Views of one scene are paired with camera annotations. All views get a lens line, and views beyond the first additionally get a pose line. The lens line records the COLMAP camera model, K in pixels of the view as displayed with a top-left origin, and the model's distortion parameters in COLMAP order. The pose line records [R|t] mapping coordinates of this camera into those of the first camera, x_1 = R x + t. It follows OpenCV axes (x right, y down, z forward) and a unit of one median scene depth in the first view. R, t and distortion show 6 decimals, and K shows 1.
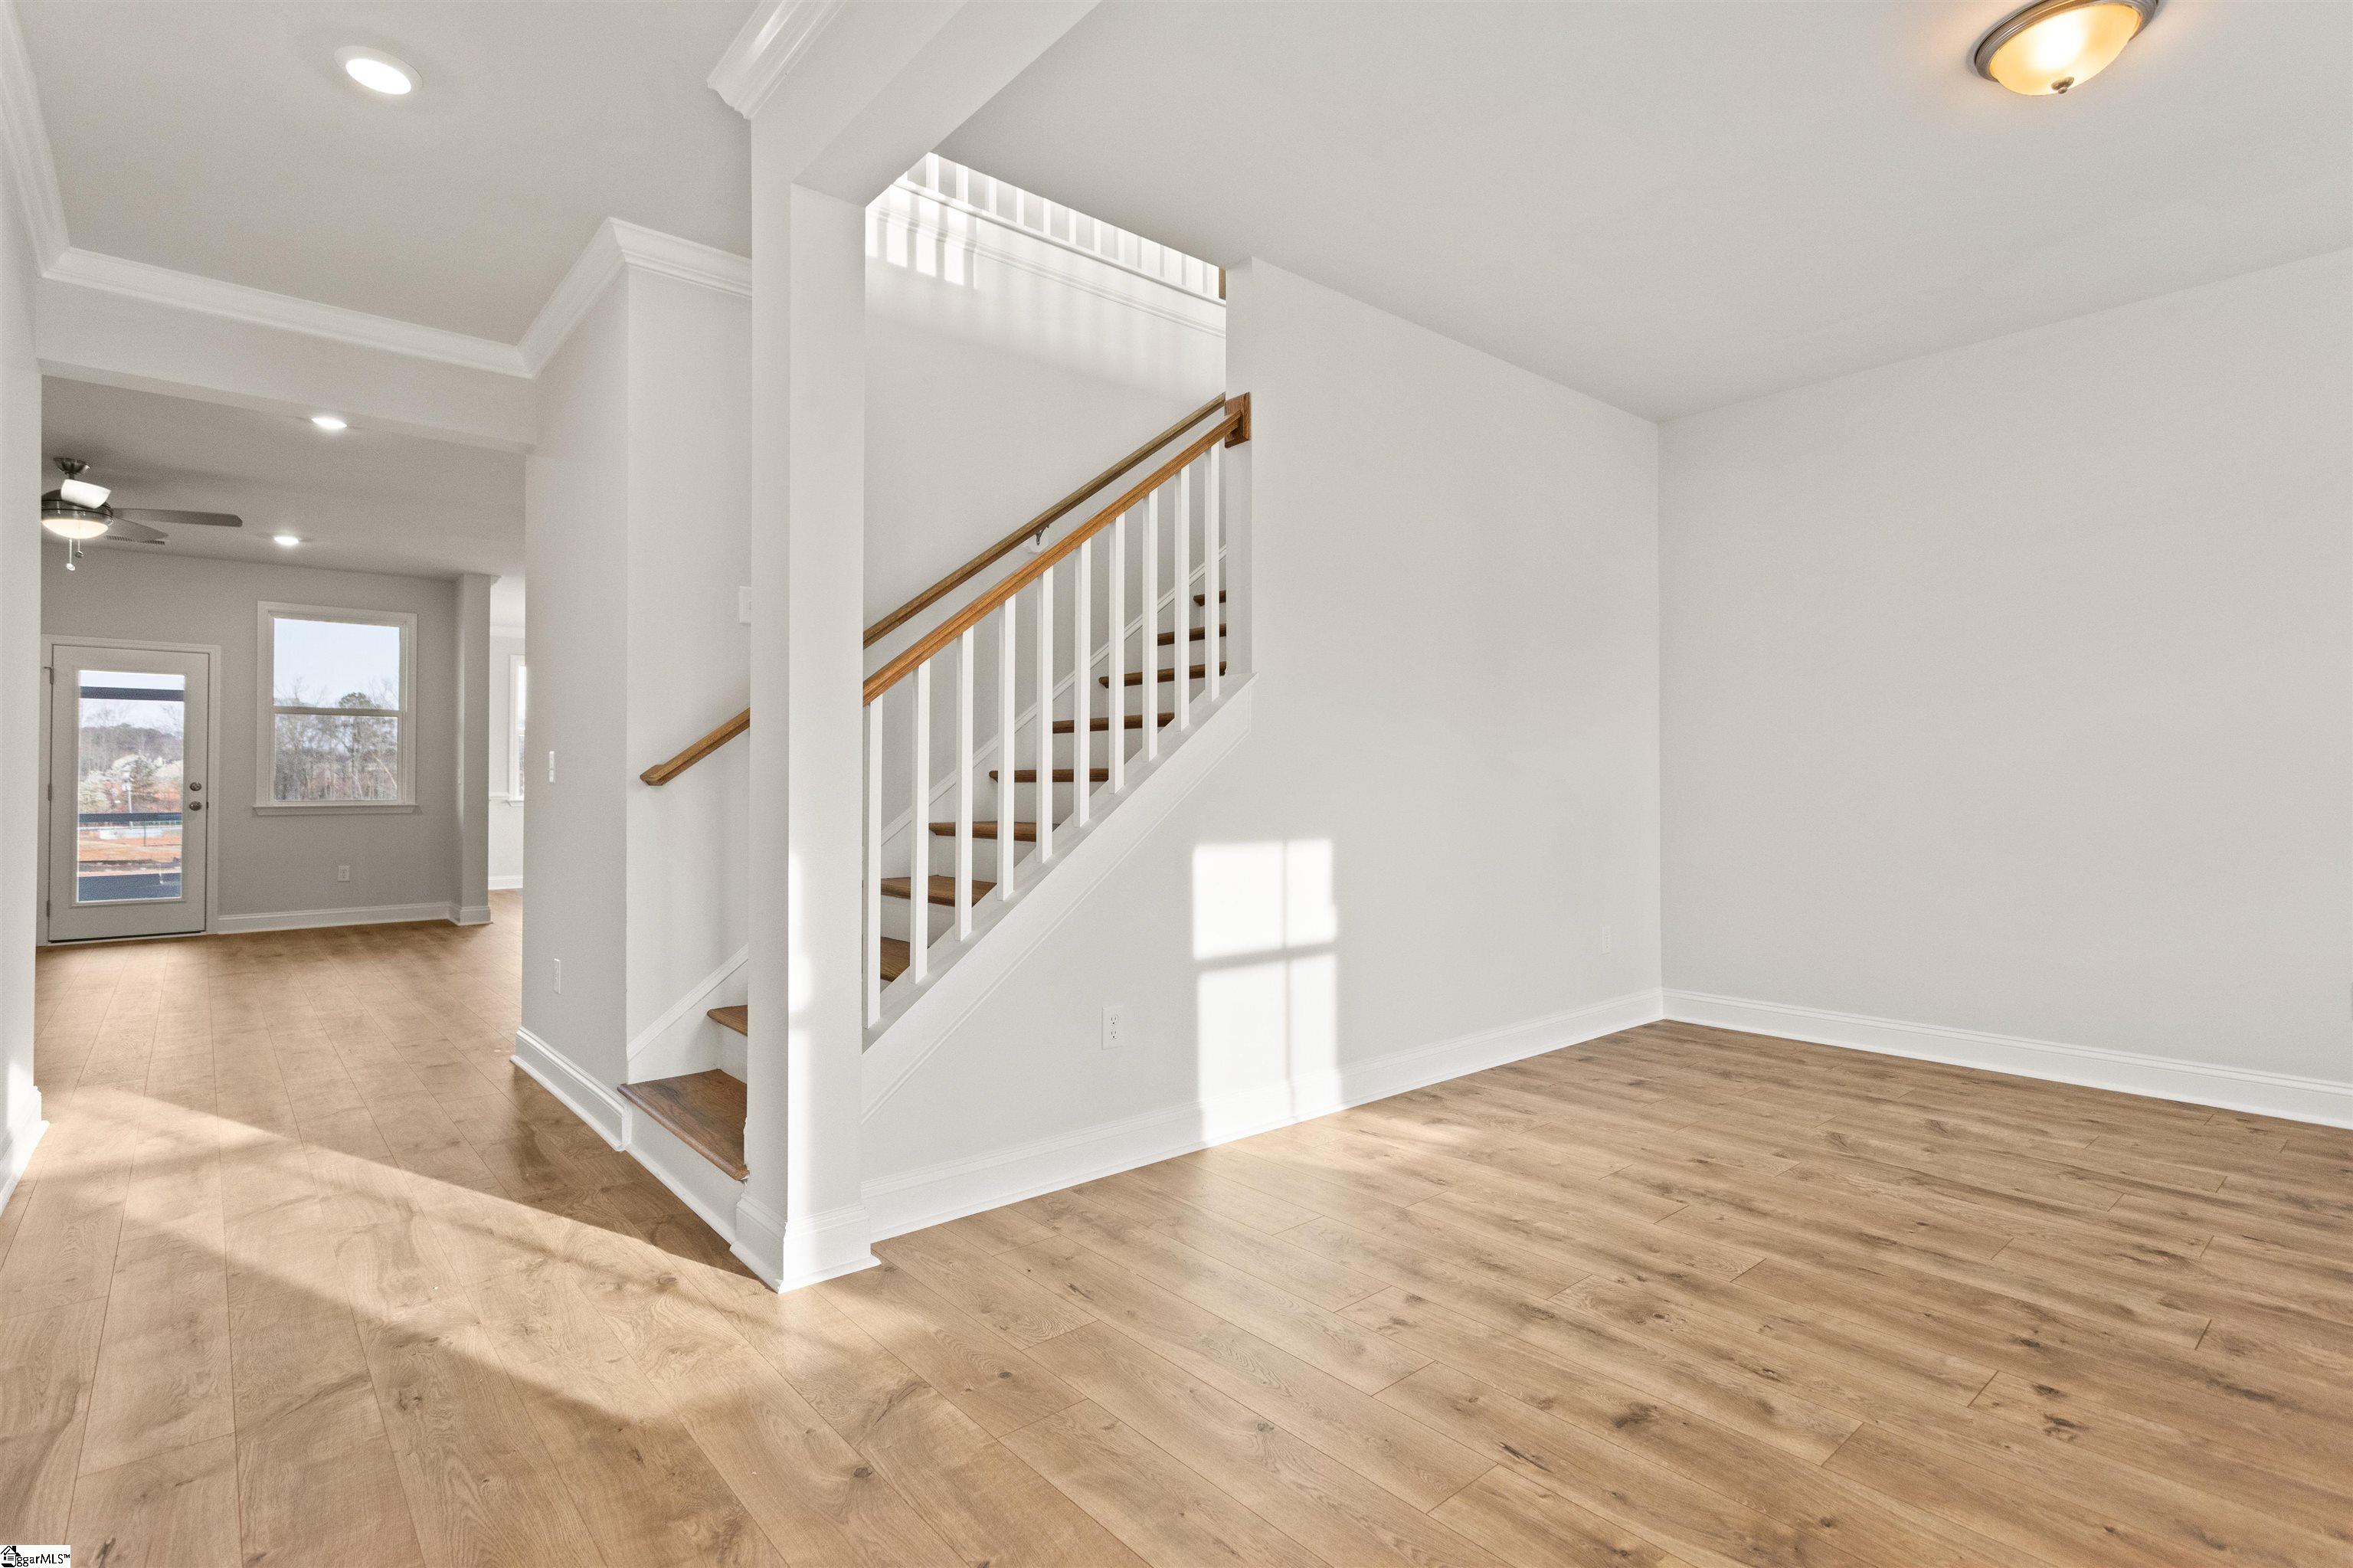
lens RADIAL K [[1154.2, 0, 1176.5], [0, 1154.2, 784.0], [0, 0, 1]] dist [0.011314, 0.000664]
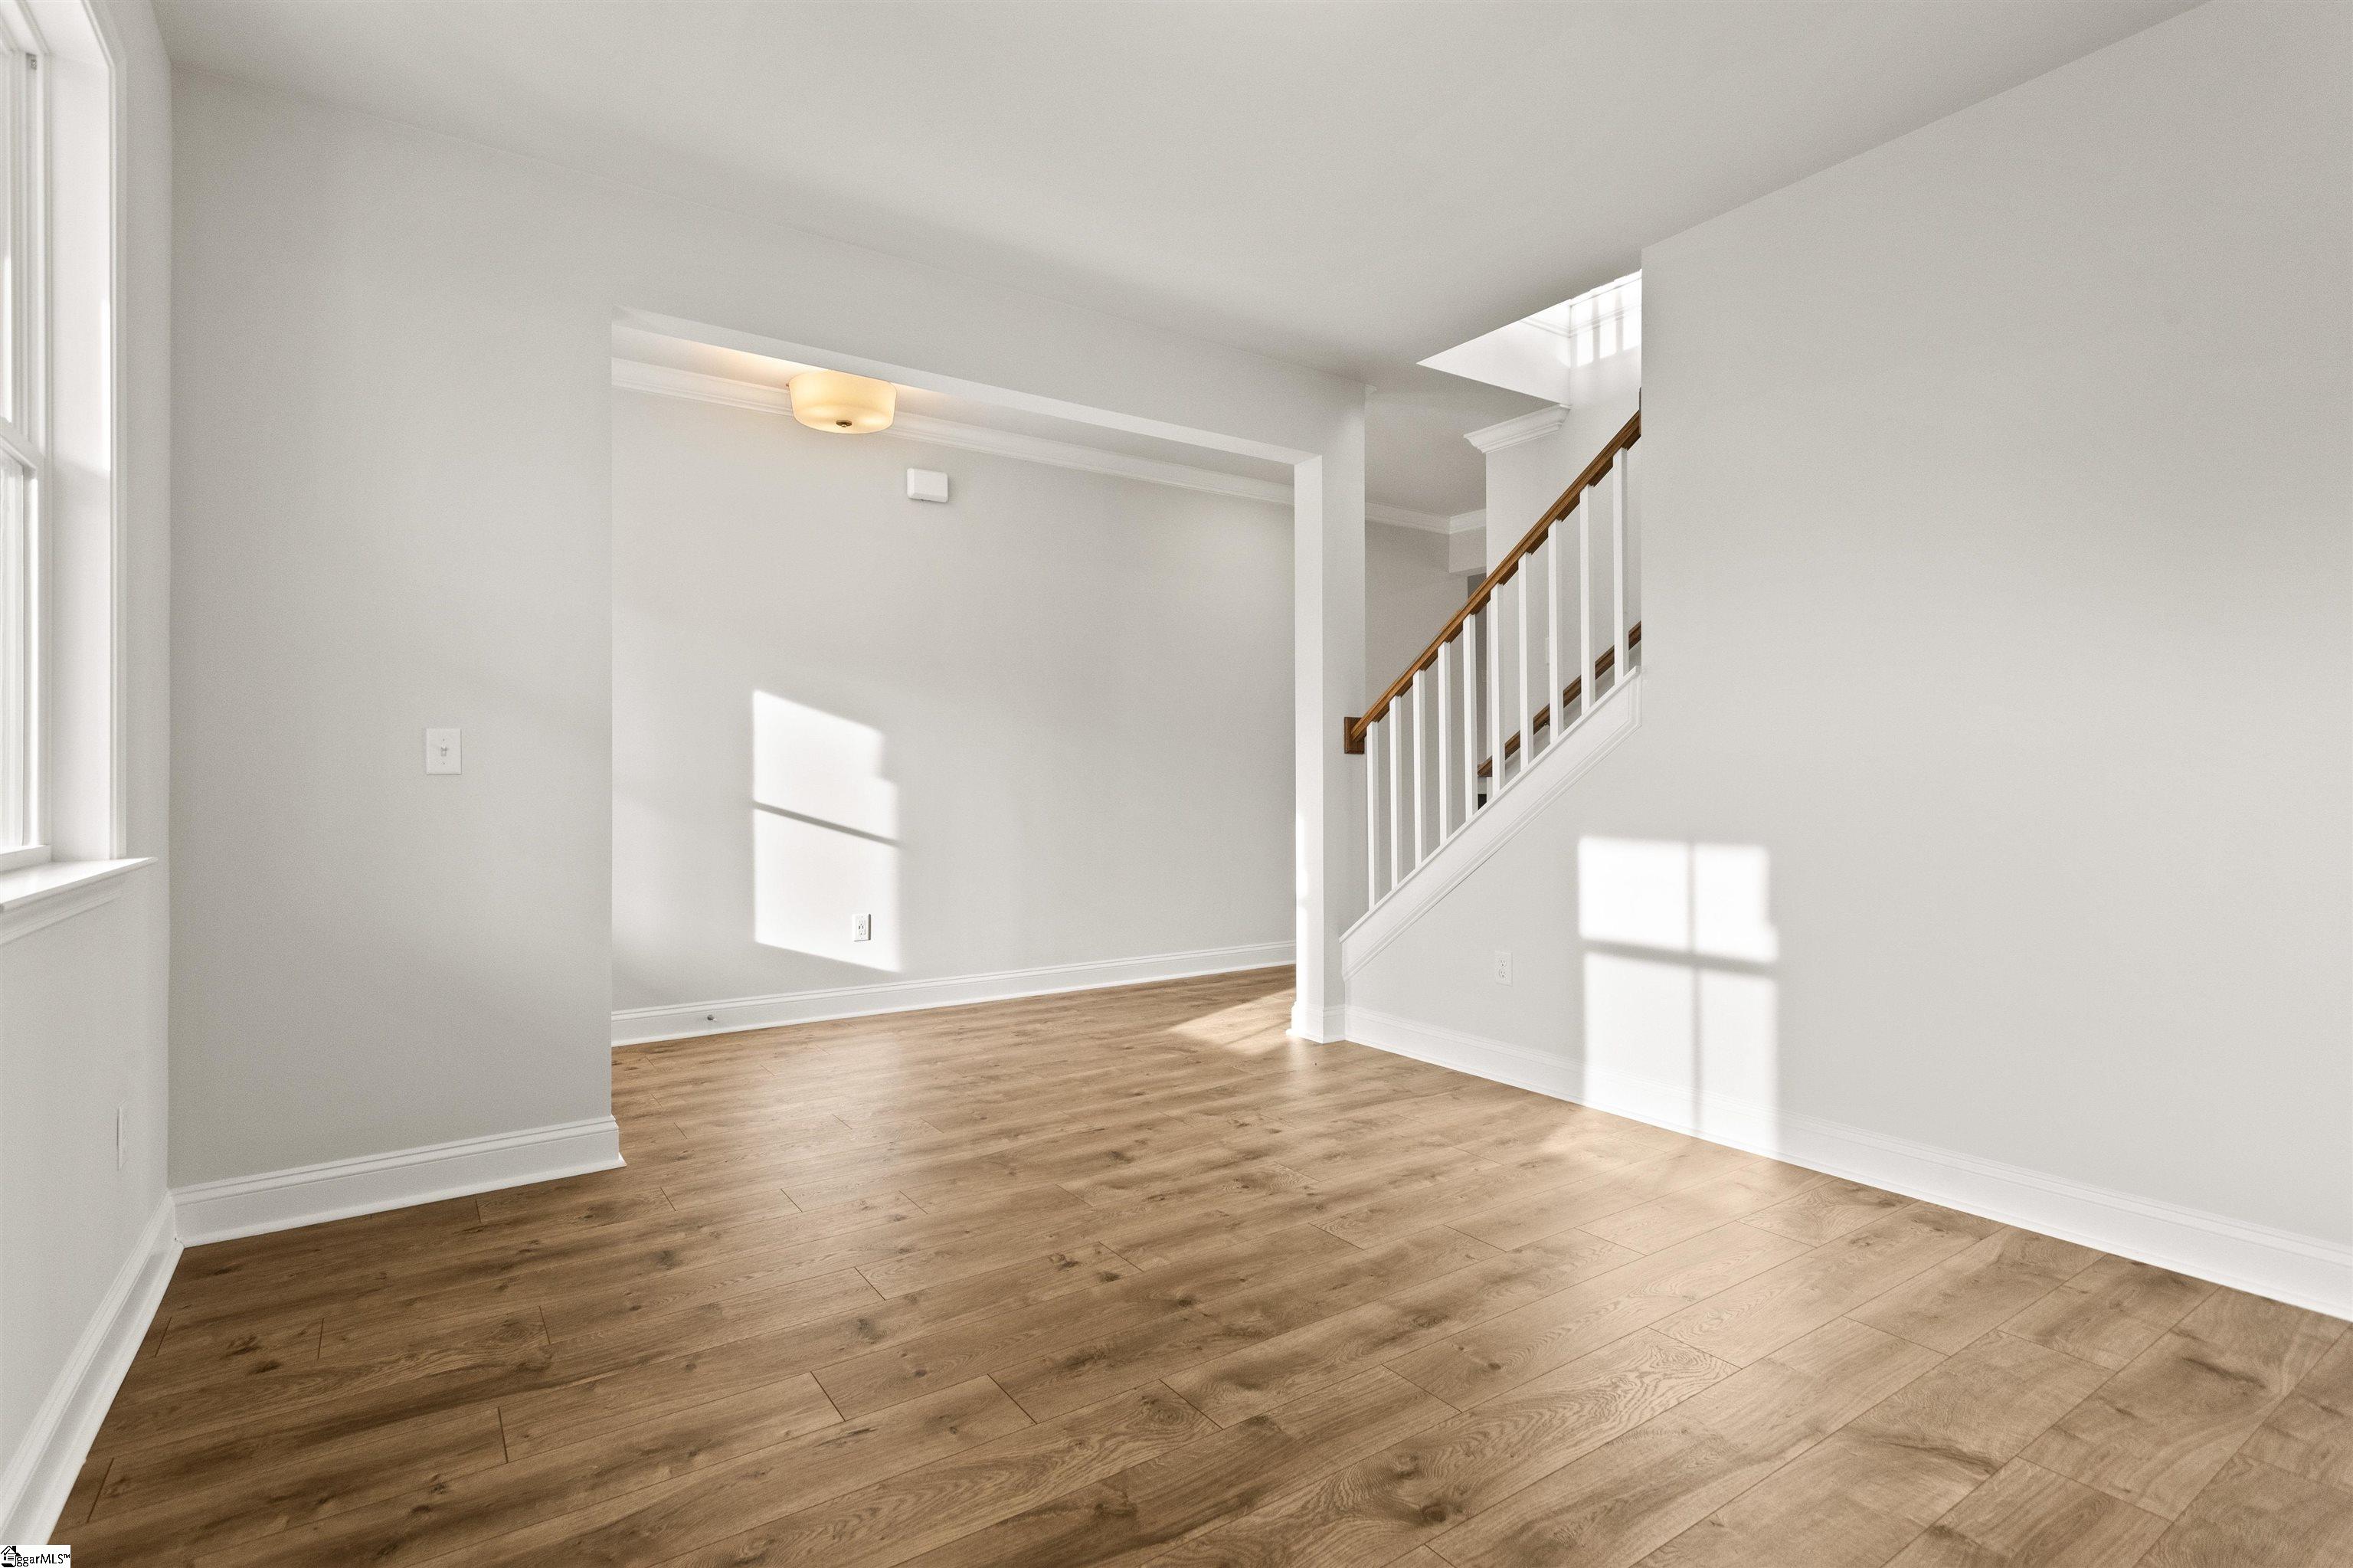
lens RADIAL K [[1154.2, 0, 1176.5], [0, 1154.2, 784.0], [0, 0, 1]] dist [0.011314, 0.000664]
pose [[-0.120255, 0.008332, -0.992708, 1.400646], [0.002371, 0.999964, 0.008106, -0.010796], [0.992740, -0.001379, -0.120270, 0.871913]]
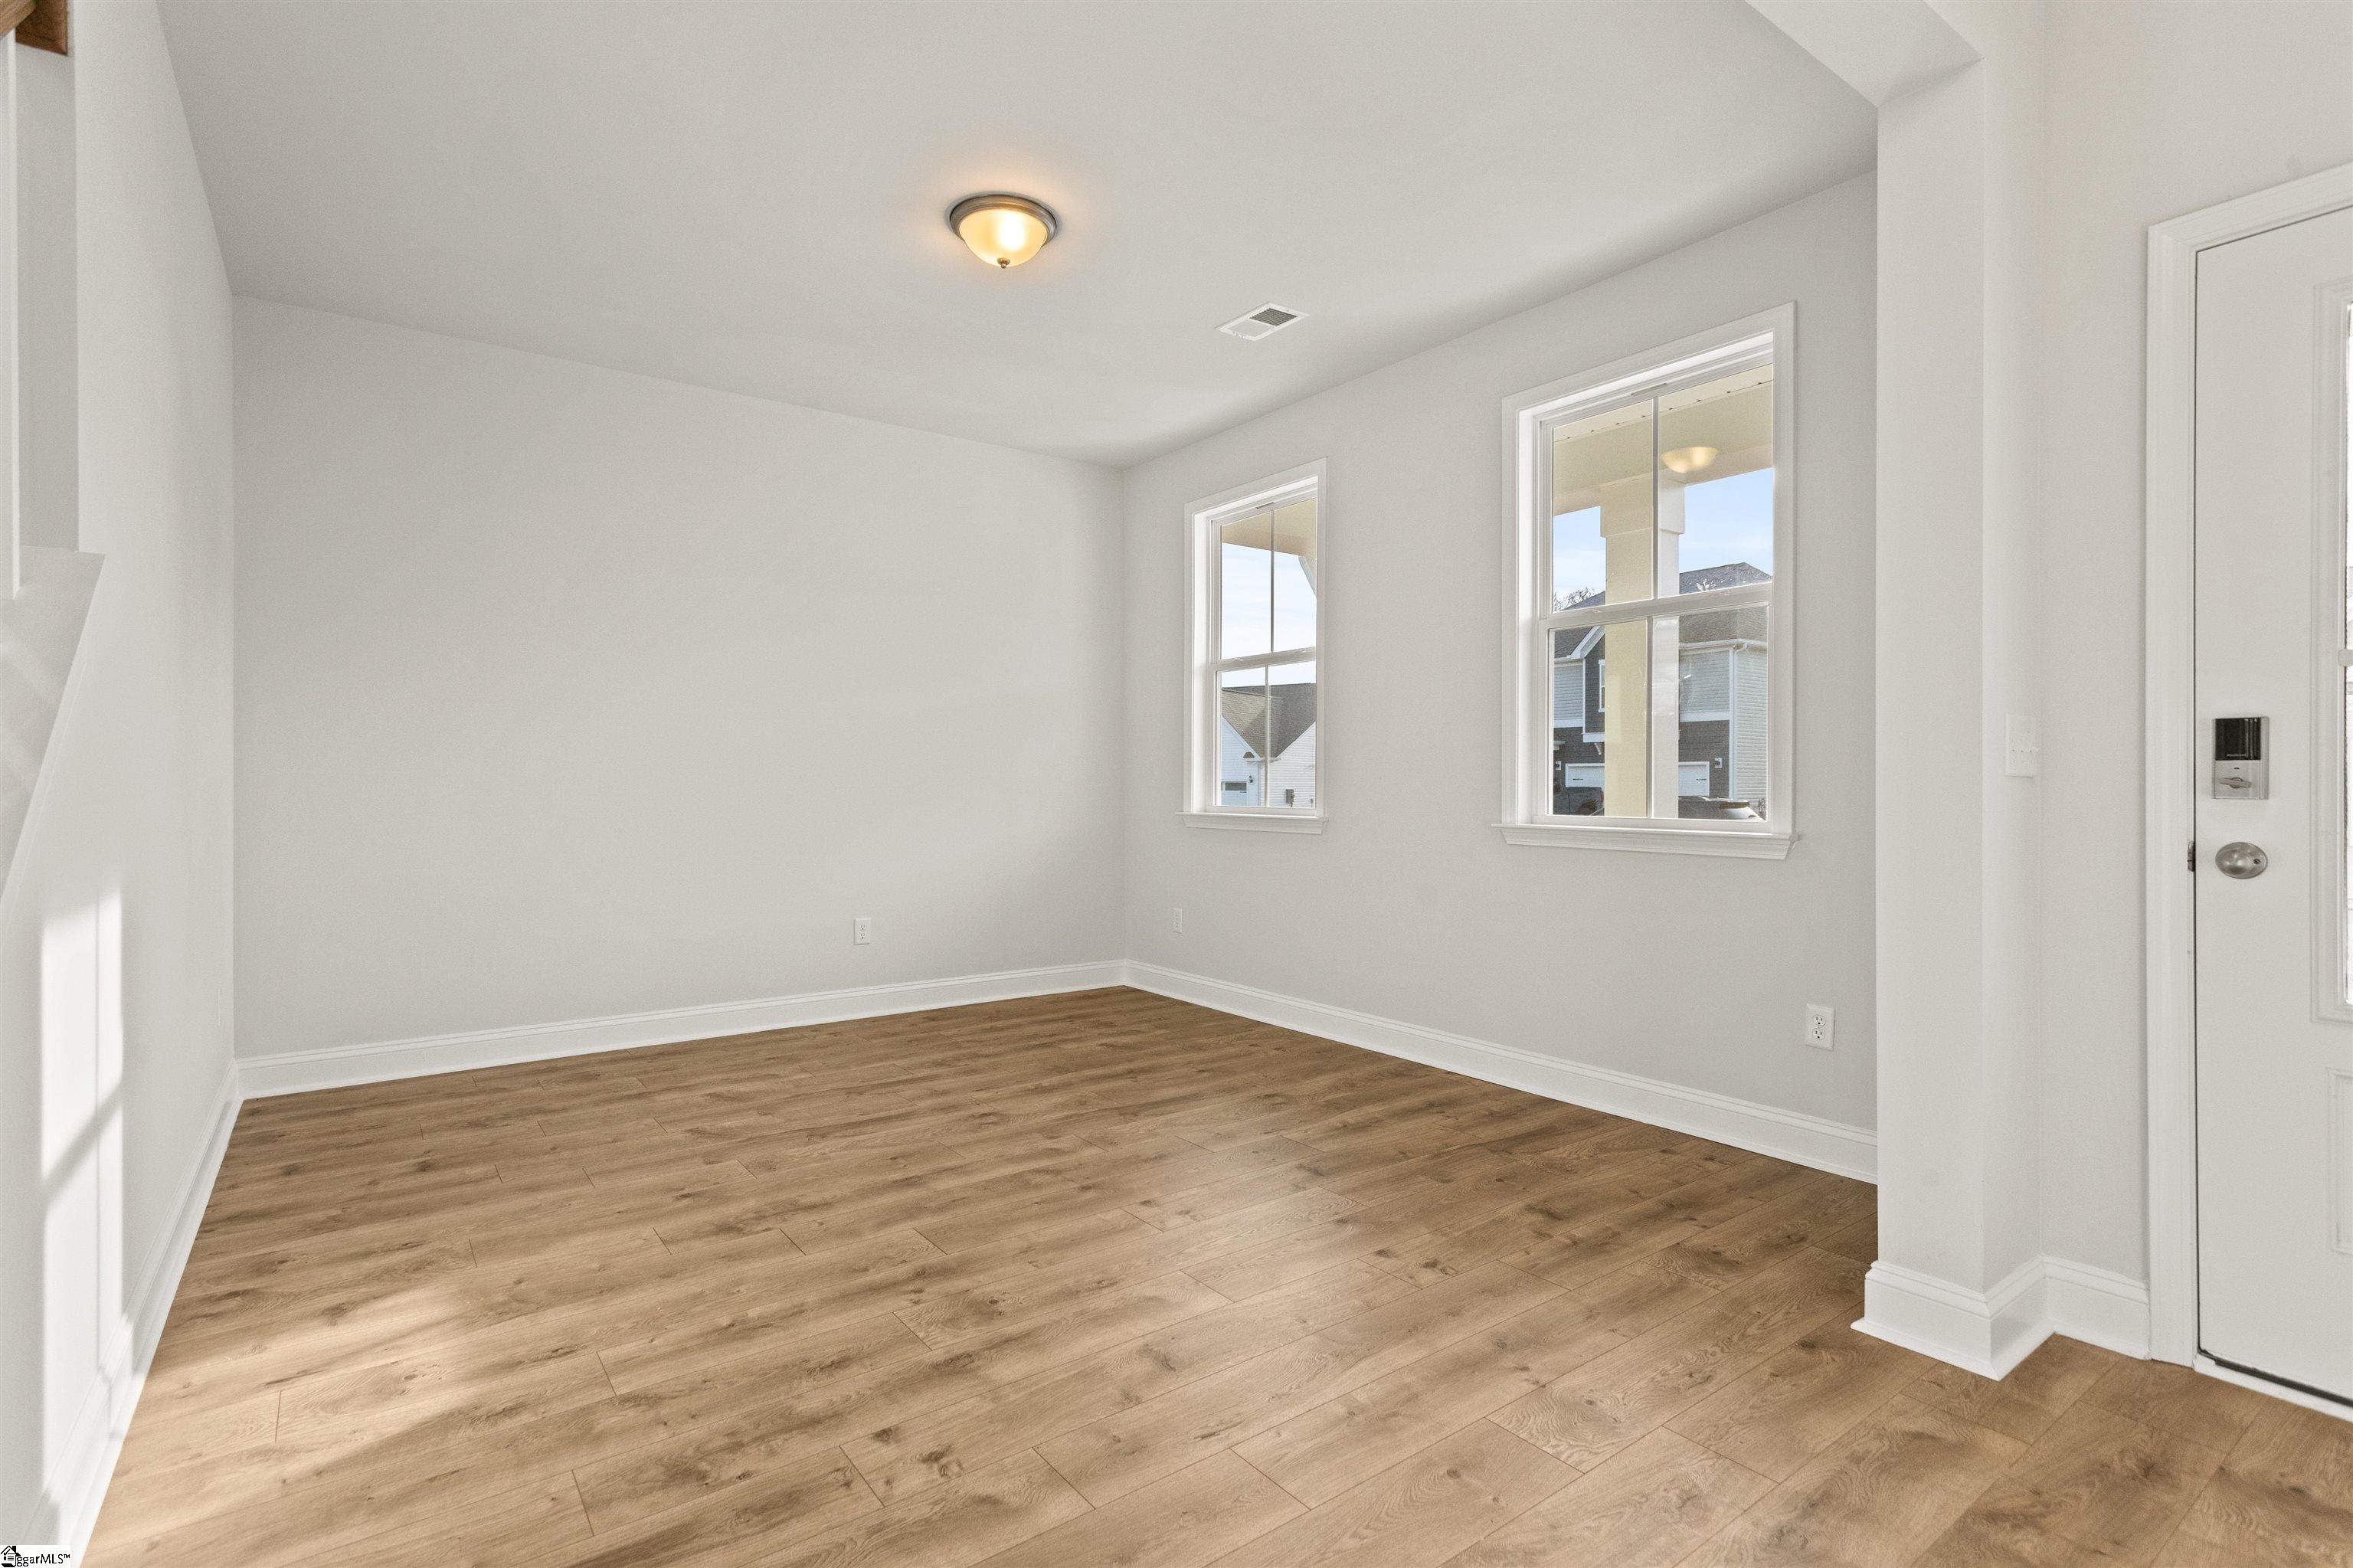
lens RADIAL K [[1075.8, 0, 1176.5], [0, 1075.8, 784.0], [0, 0, 1]] dist [0.002459, 0.000701]
pose [[0.081255, 0.000978, 0.996693, -0.437097], [0.000203, 0.999999, -0.000998, -0.007112], [-0.996693, 0.000283, 0.081254, 0.609221]]
